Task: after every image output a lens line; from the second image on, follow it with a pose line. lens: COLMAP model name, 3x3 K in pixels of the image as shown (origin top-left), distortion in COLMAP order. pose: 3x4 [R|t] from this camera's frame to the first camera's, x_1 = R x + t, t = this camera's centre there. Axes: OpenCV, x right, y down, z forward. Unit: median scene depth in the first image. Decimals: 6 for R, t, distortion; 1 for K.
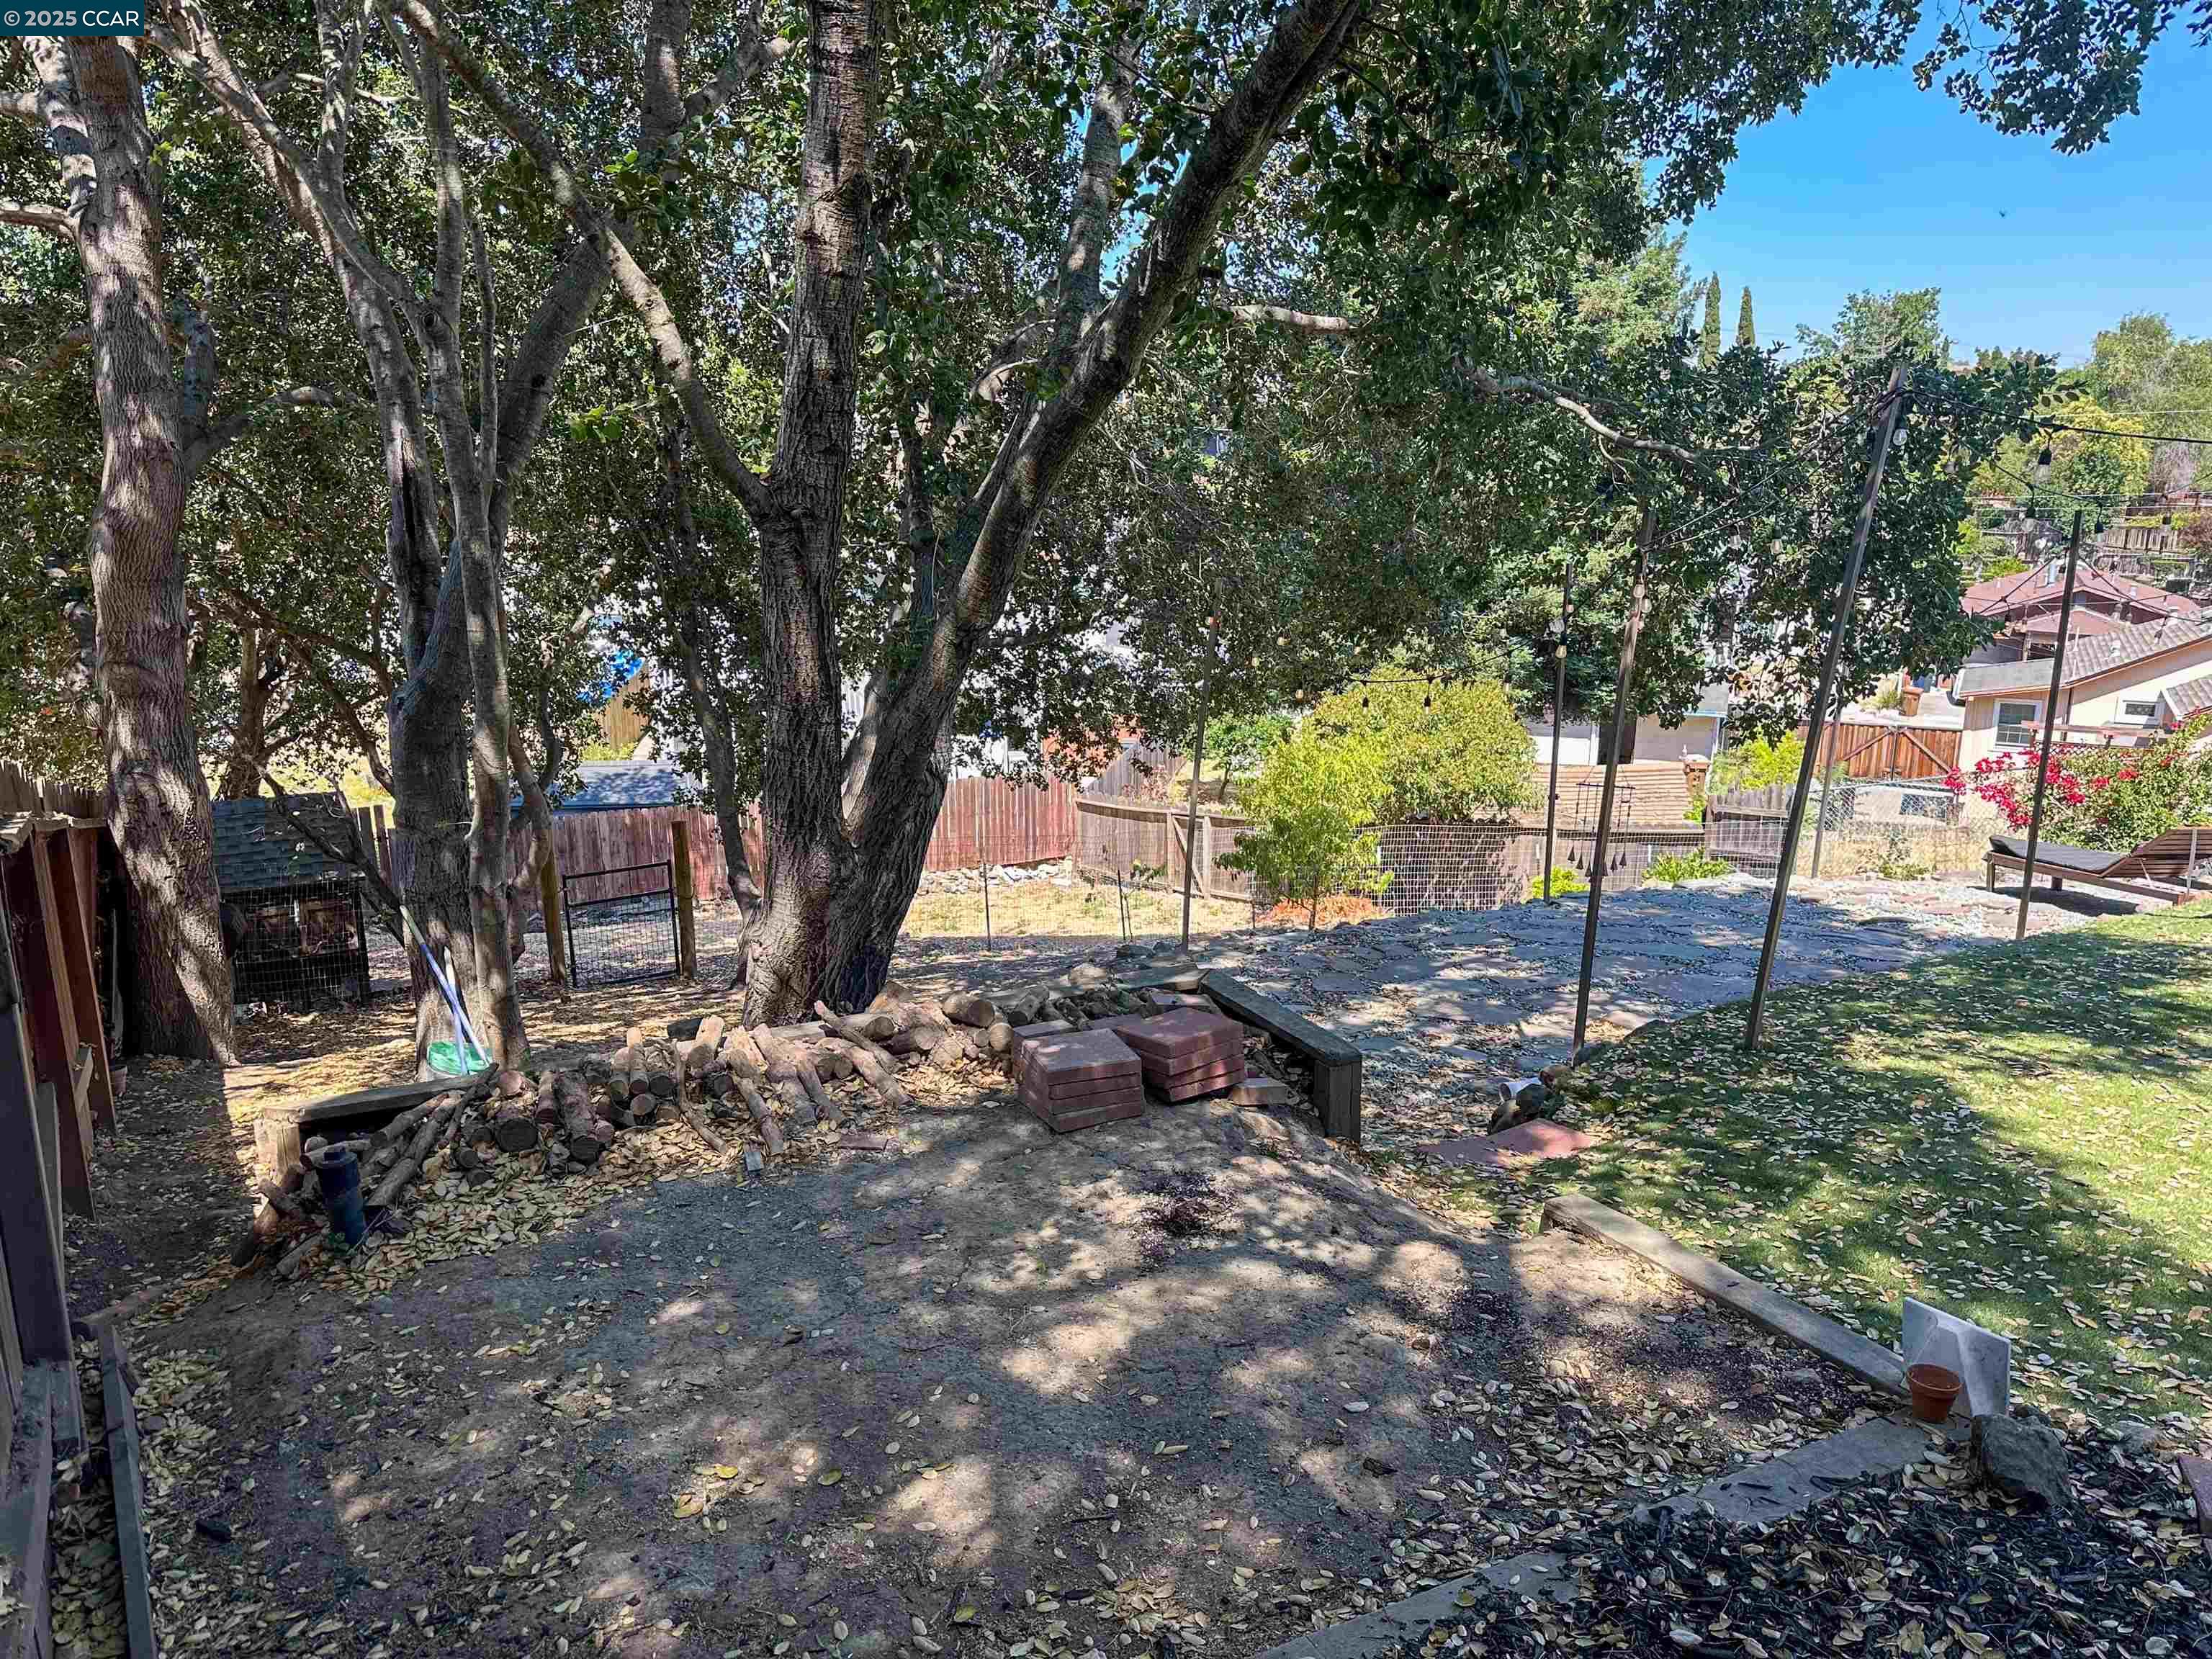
lens RADIAL K [[1544.0, 0, 1130.8], [0, 1544.0, 826.9], [0, 0, 1]] dist [0.103853, -0.119688]
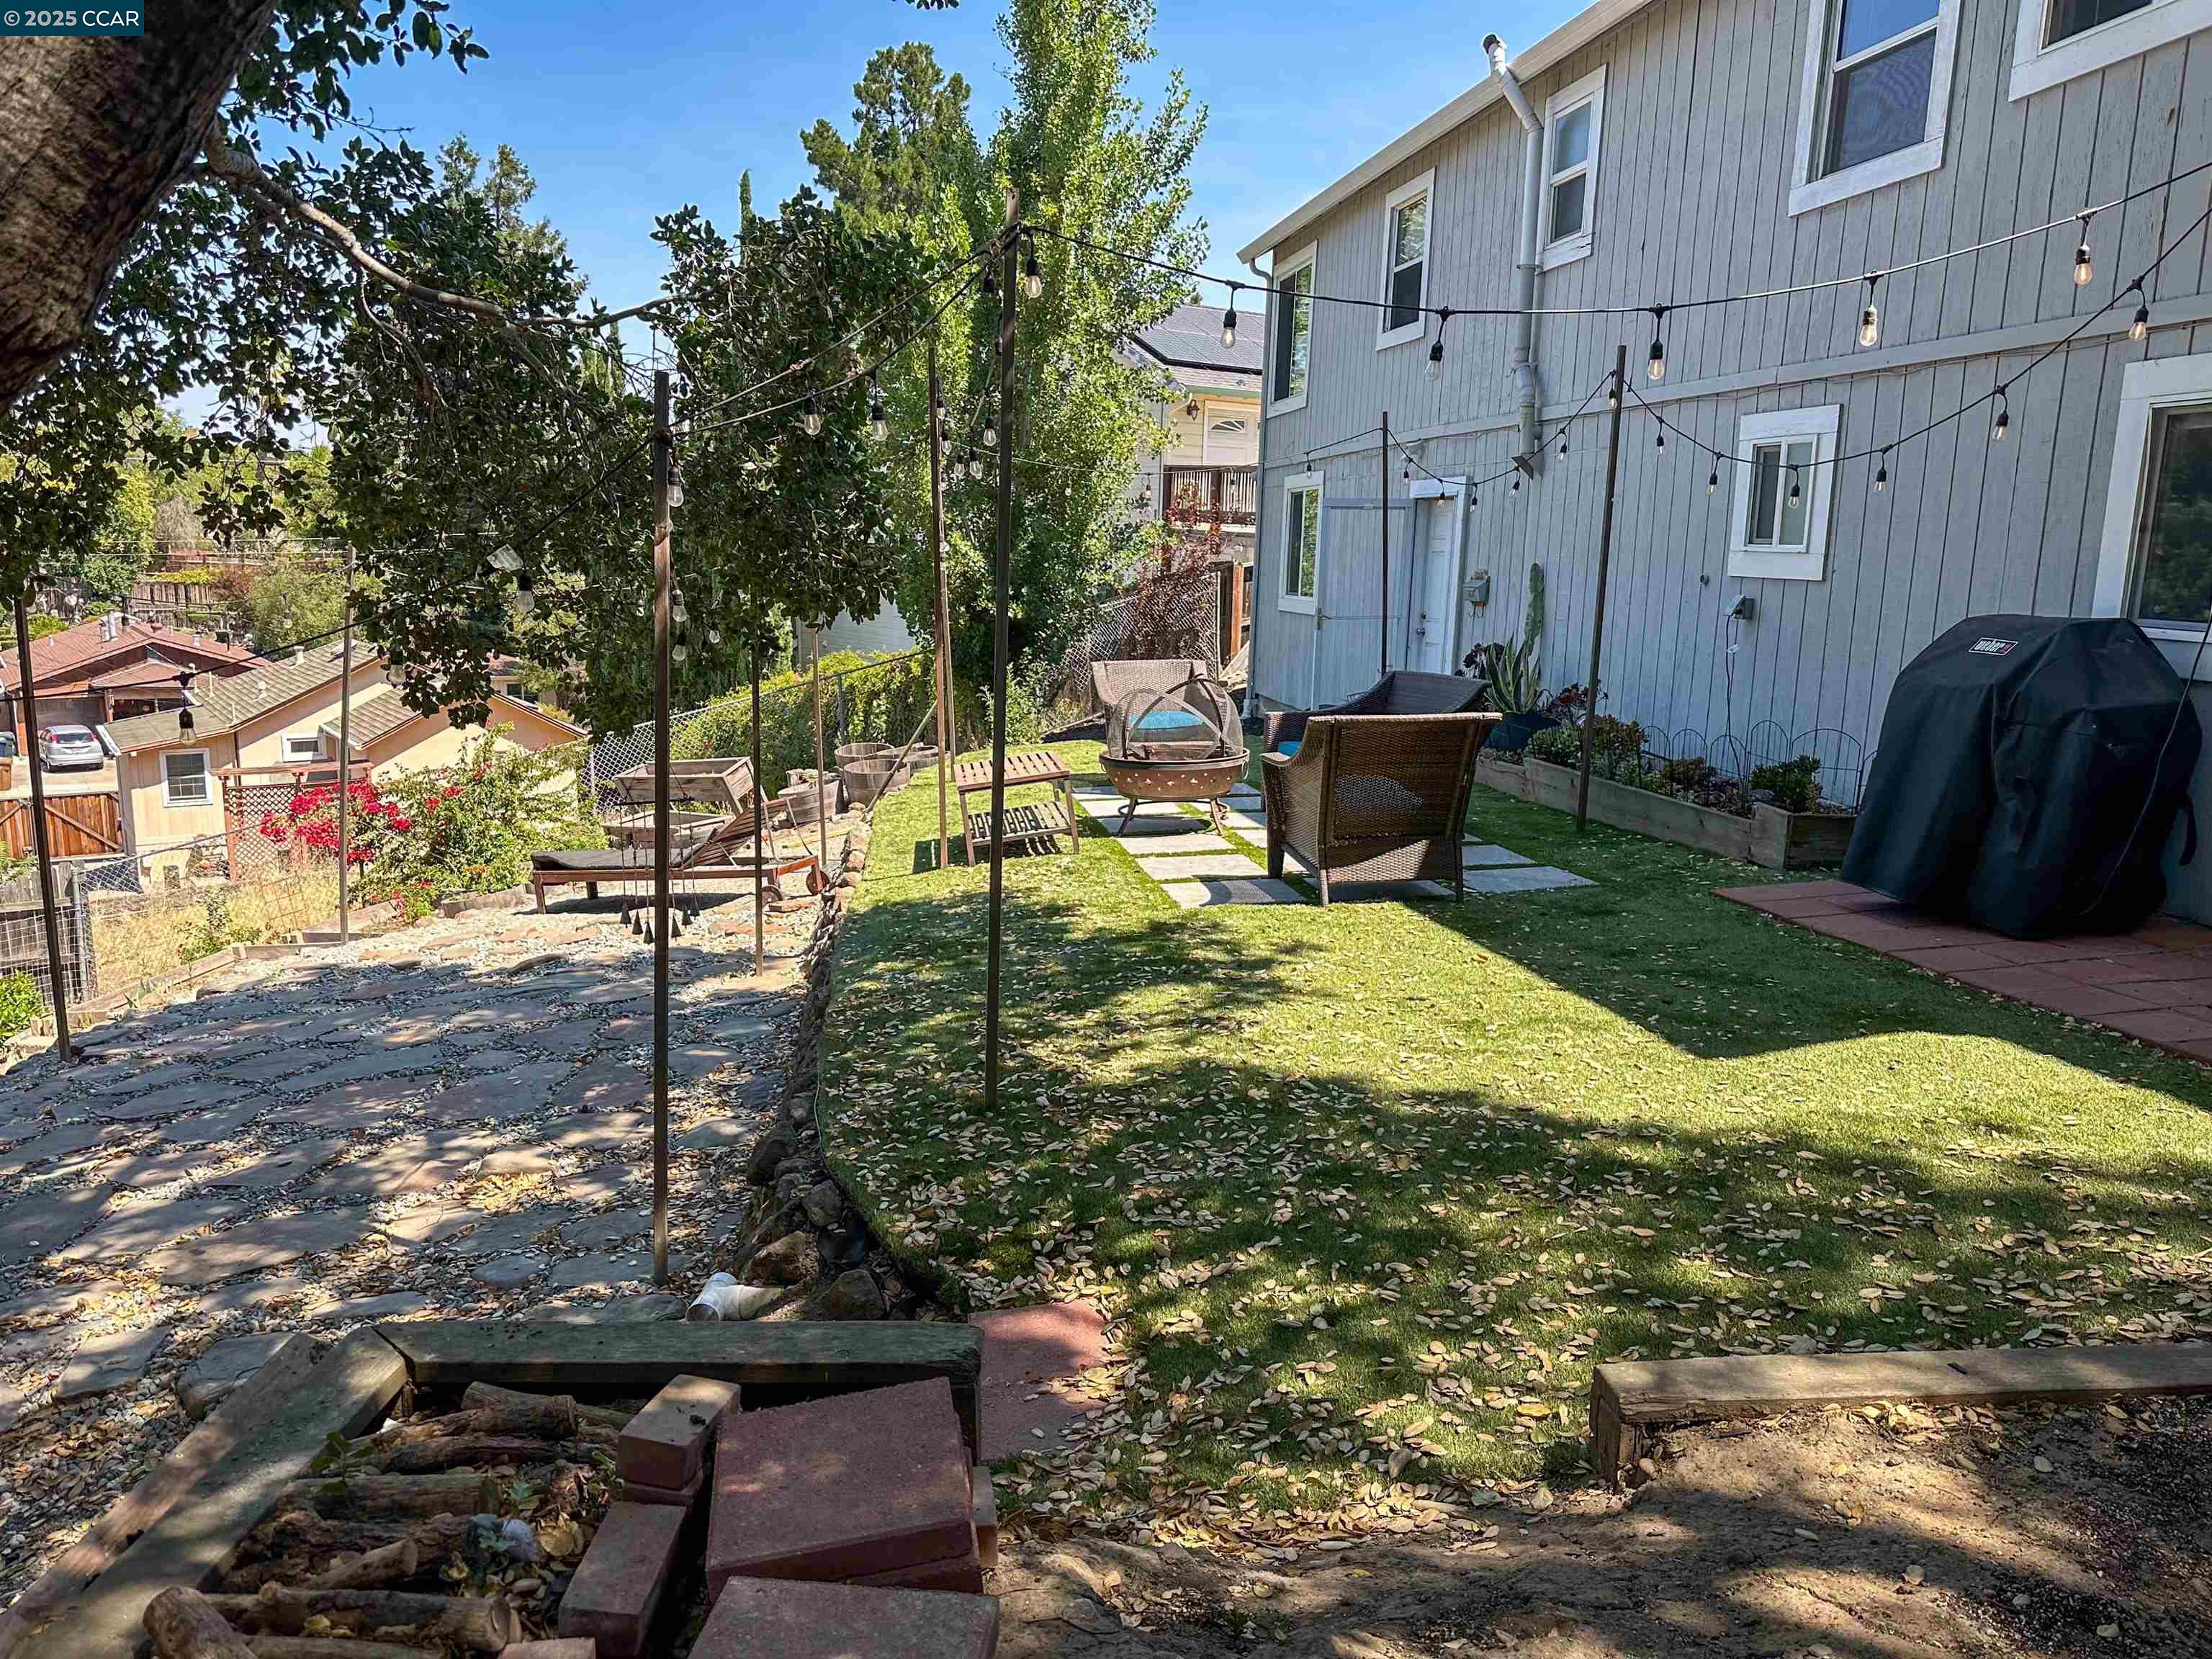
lens RADIAL K [[1544.0, 0, 1130.8], [0, 1544.0, 826.9], [0, 0, 1]] dist [0.103853, -0.119688]
pose [[0.445440, -0.153016, 0.882139, -0.121151], [0.183956, 0.979907, 0.077085, -0.019232], [-0.876210, 0.127938, 0.464638, 0.353137]]
